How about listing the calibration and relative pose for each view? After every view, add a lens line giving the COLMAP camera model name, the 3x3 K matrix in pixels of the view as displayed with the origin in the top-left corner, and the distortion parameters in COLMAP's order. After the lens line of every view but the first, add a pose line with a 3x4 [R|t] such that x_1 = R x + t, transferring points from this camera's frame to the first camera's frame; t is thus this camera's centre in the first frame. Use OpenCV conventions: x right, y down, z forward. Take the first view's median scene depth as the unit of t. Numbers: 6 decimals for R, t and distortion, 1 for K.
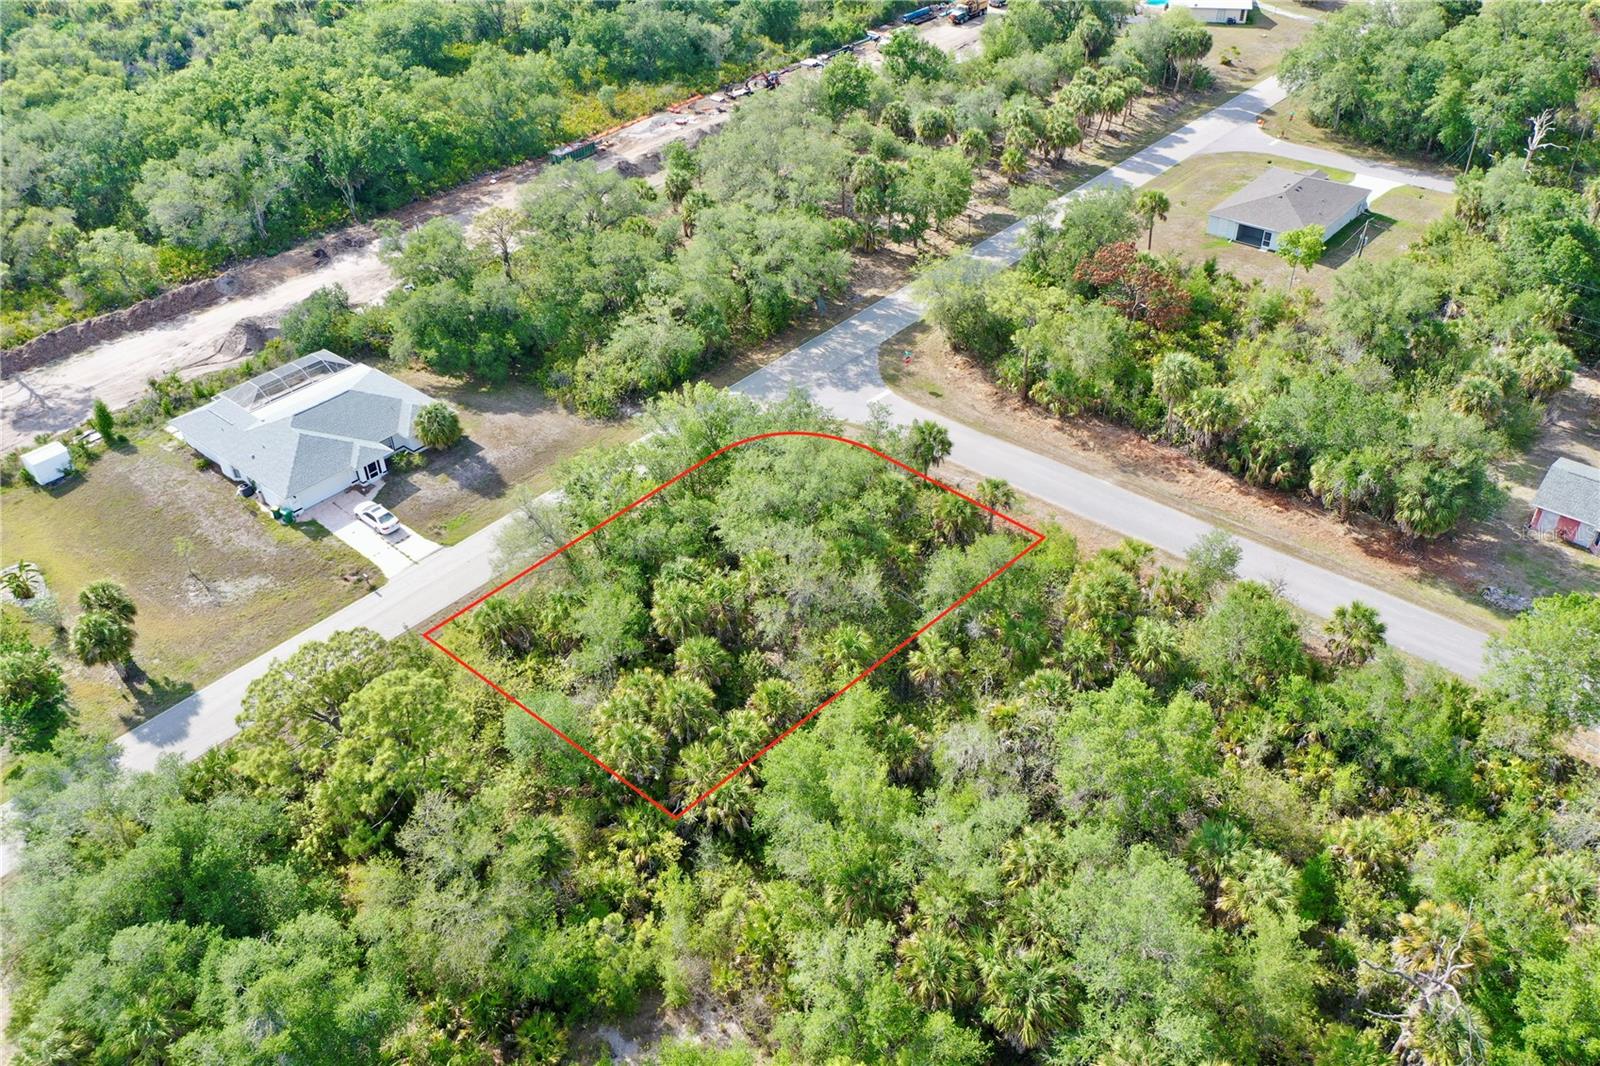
lens RADIAL K [[1258.6, 0, 802.2], [0, 1258.6, 533.0], [0, 0, 1]] dist [-0.008194, 0.003570]
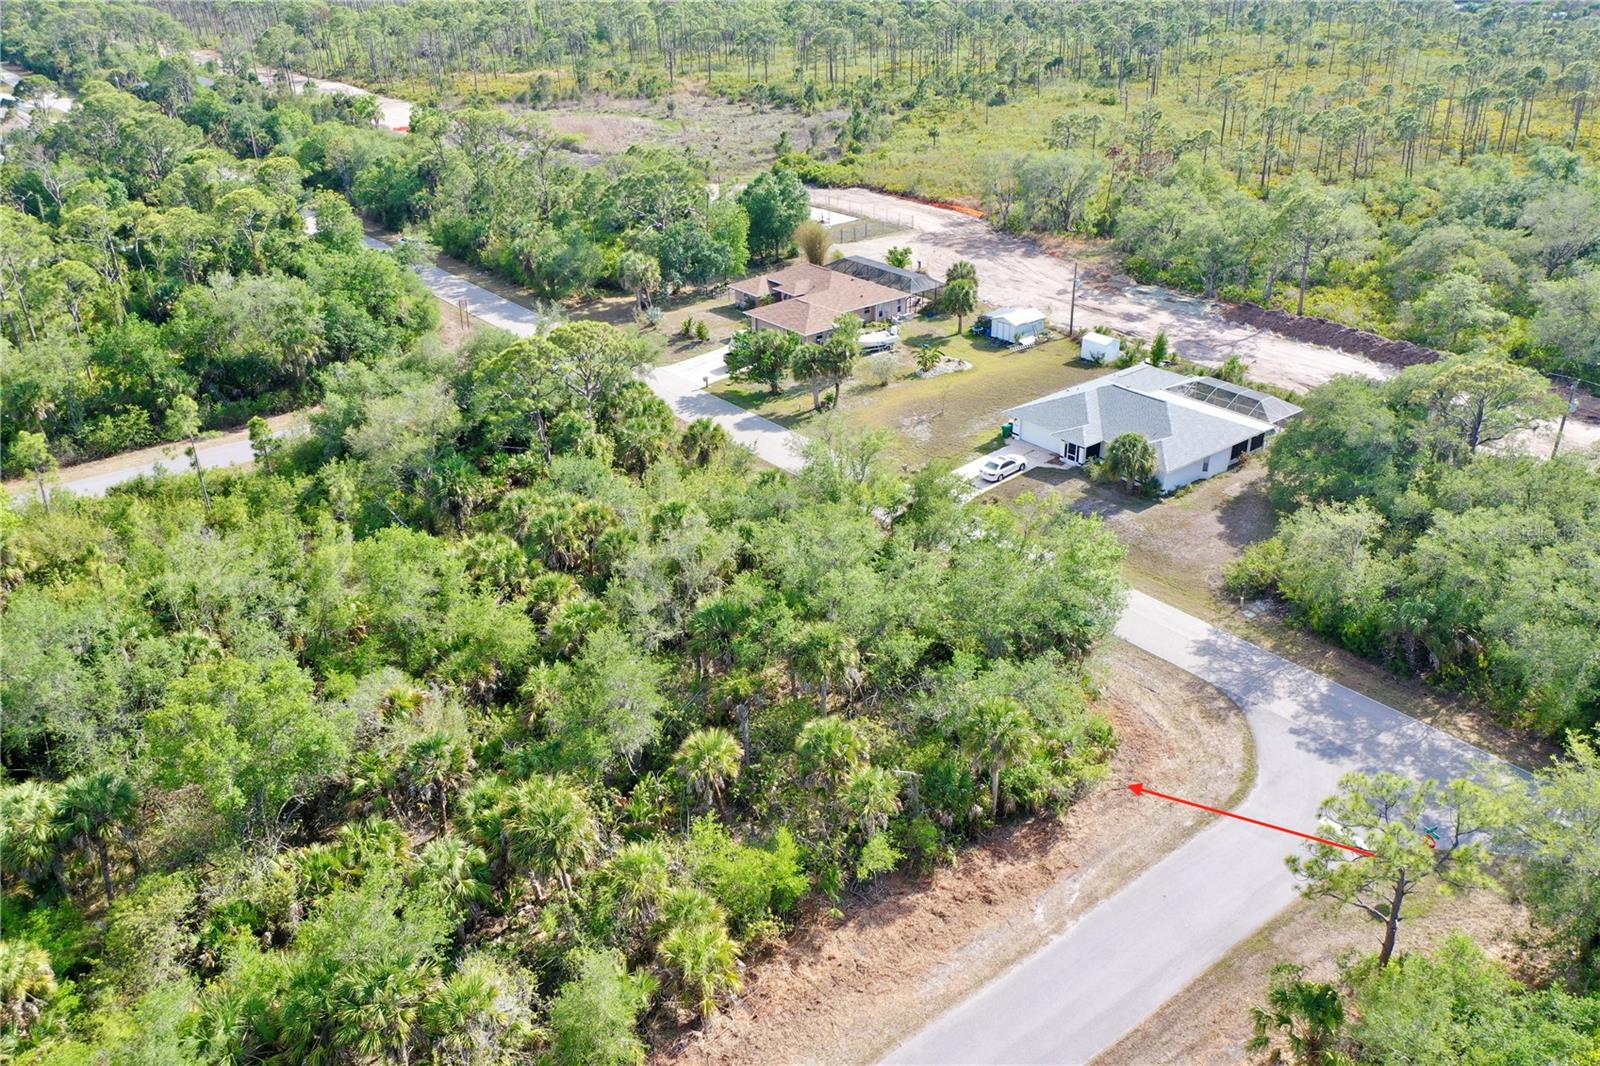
lens RADIAL K [[1258.6, 0, 802.2], [0, 1258.6, 533.0], [0, 0, 1]] dist [-0.008194, 0.003570]
pose [[-0.184676, 0.465535, -0.865547, 0.508939], [-0.568600, 0.667725, 0.480455, -0.319233], [0.801616, 0.580879, 0.141391, 0.651094]]
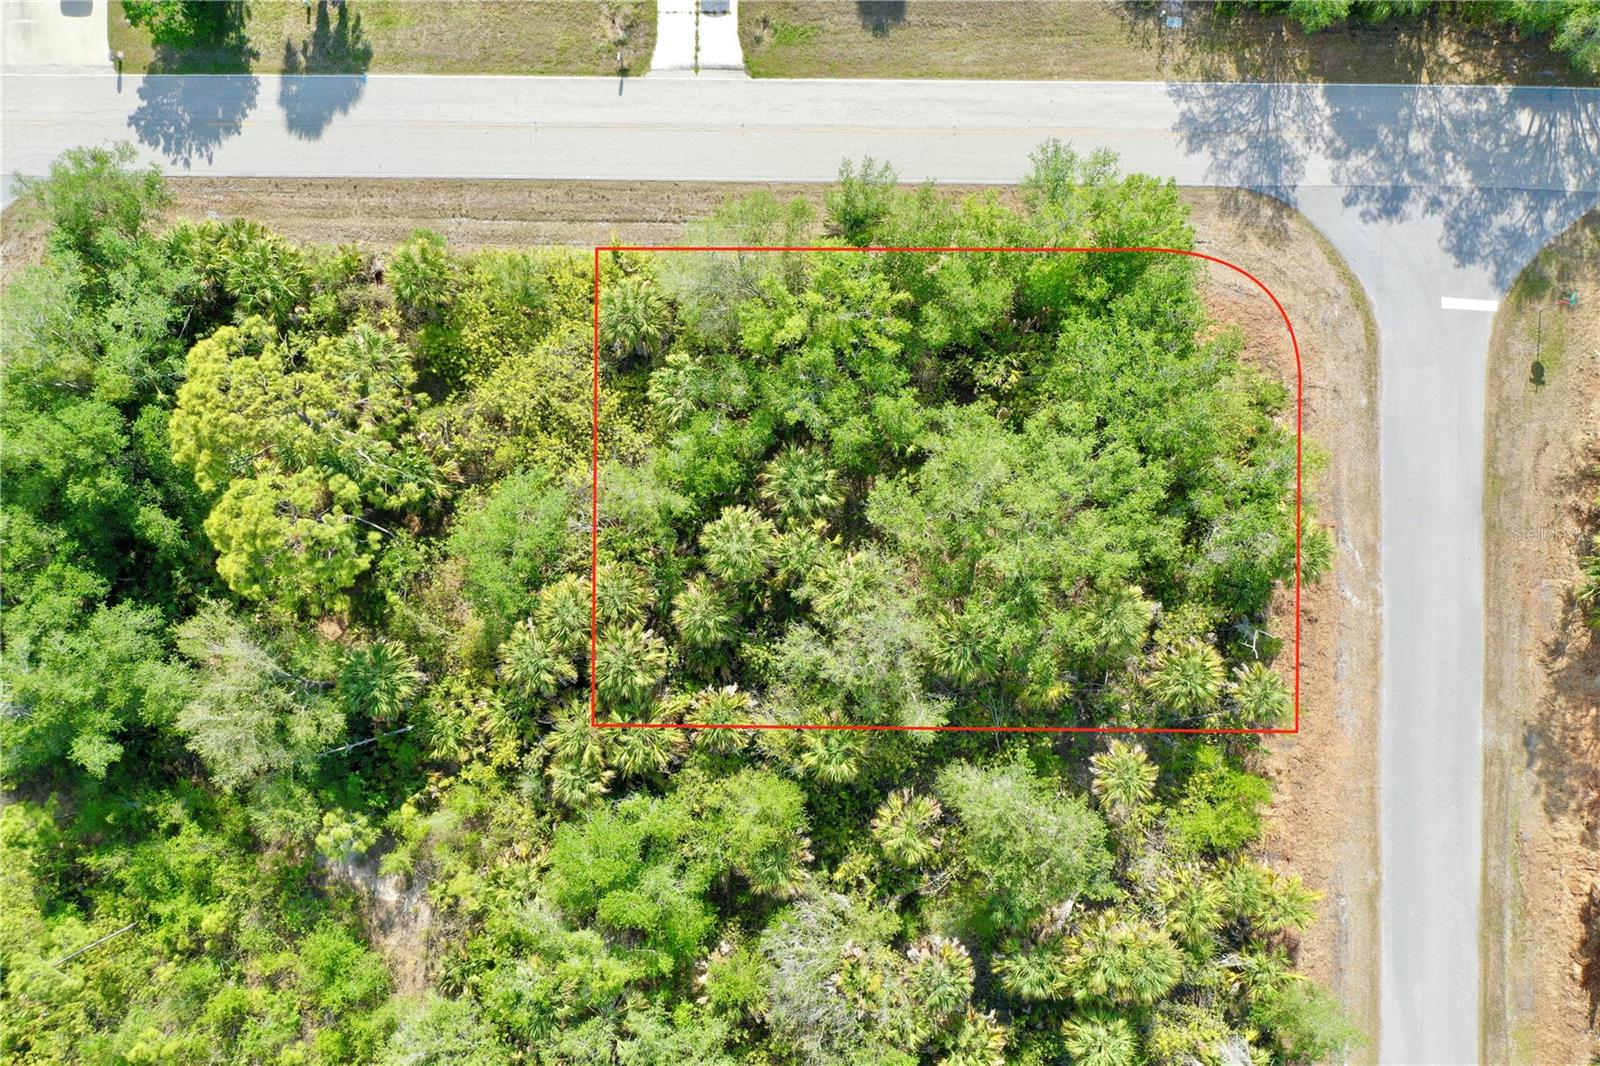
lens RADIAL K [[1258.6, 0, 802.2], [0, 1258.6, 533.0], [0, 0, 1]] dist [-0.008194, 0.003570]
pose [[0.637853, 0.770017, -0.014715, -0.046563], [-0.453860, 0.391259, 0.800579, -0.390903], [0.622217, -0.503974, 0.599046, 0.396575]]
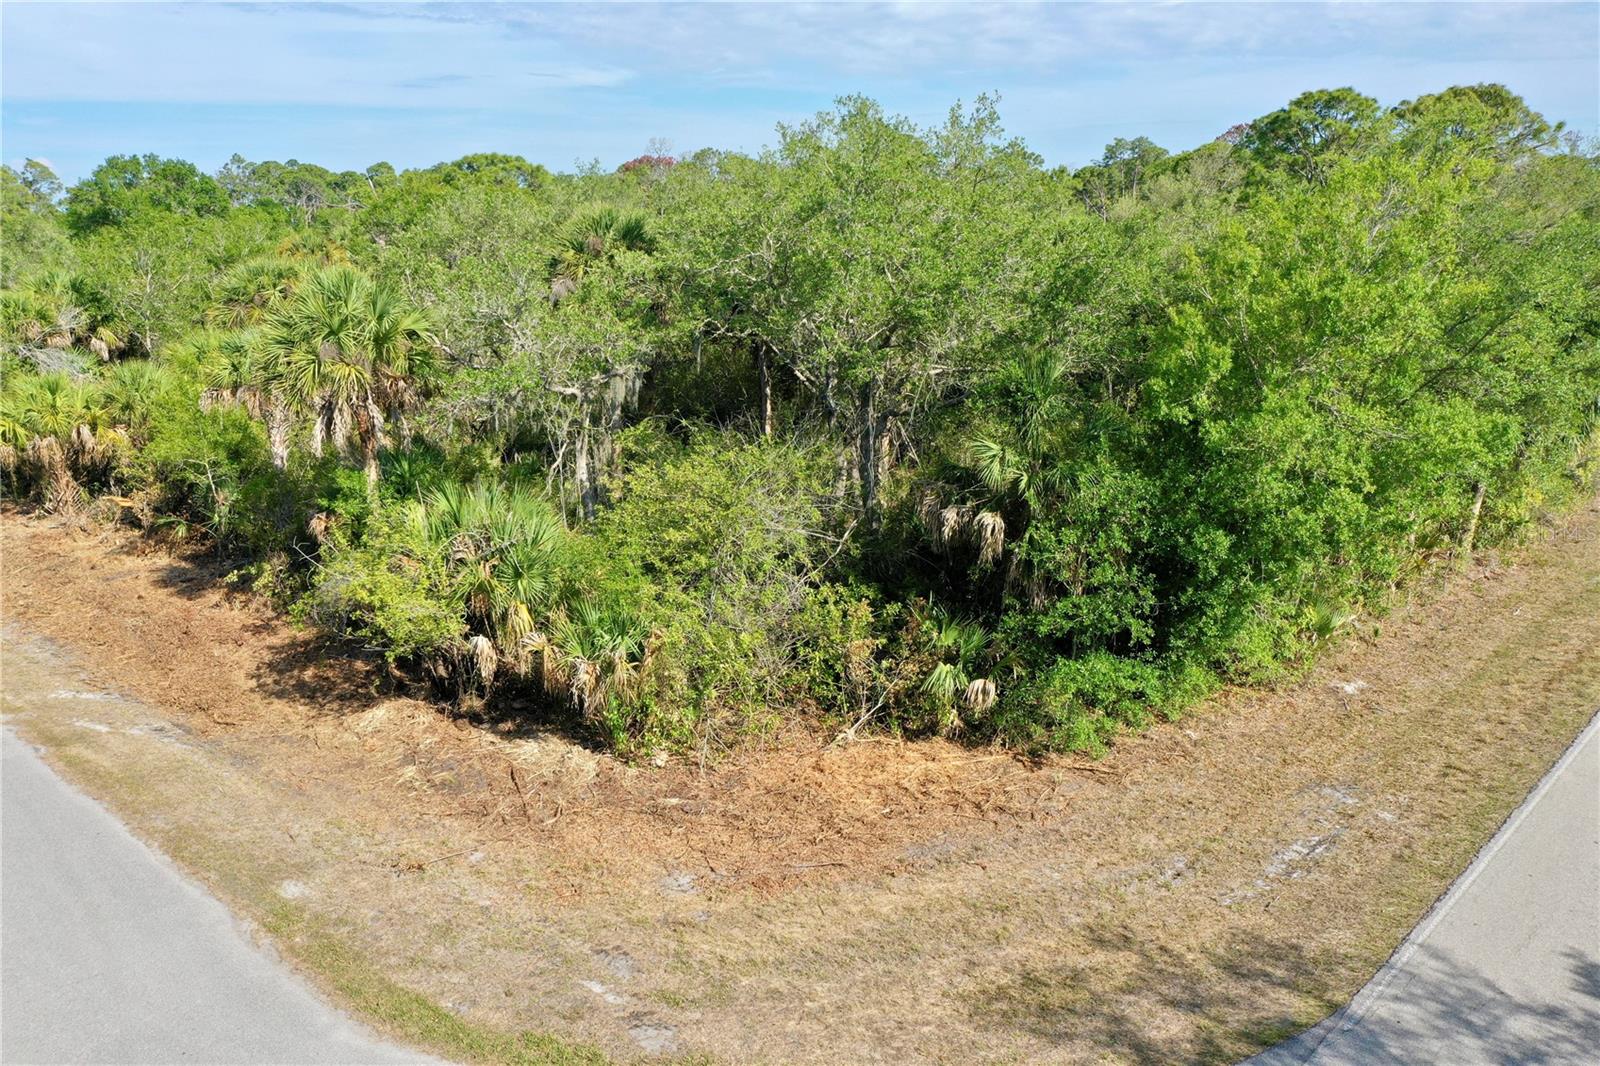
lens RADIAL K [[1258.6, 0, 802.2], [0, 1258.6, 533.0], [0, 0, 1]] dist [-0.008194, 0.003570]
pose [[-0.998575, 0.017812, 0.050307, -0.004054], [0.050060, 0.639324, 0.767306, -0.204033], [-0.018496, 0.768731, -0.639305, 0.996849]]
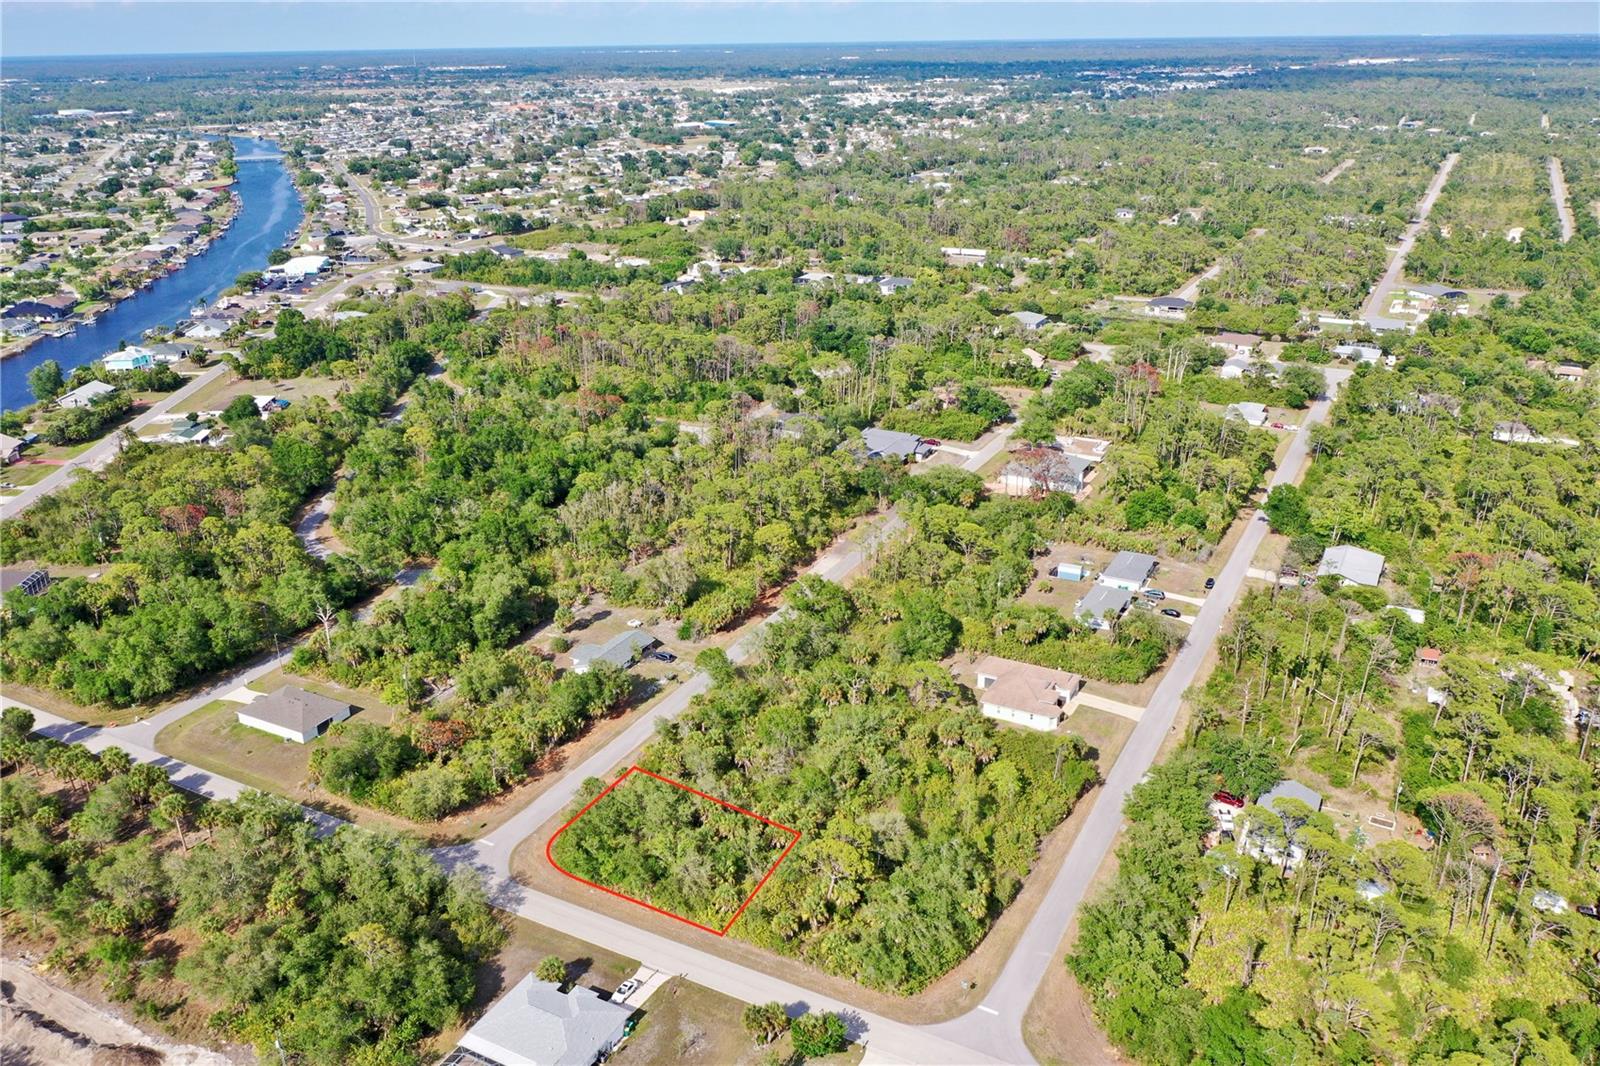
lens RADIAL K [[1258.6, 0, 802.2], [0, 1258.6, 533.0], [0, 0, 1]] dist [-0.008194, 0.003570]
pose [[-0.215641, -0.334828, 0.917273, -1.503080], [0.594983, 0.699799, 0.395318, -0.842435], [-0.774270, 0.631009, 0.048311, 0.289786]]
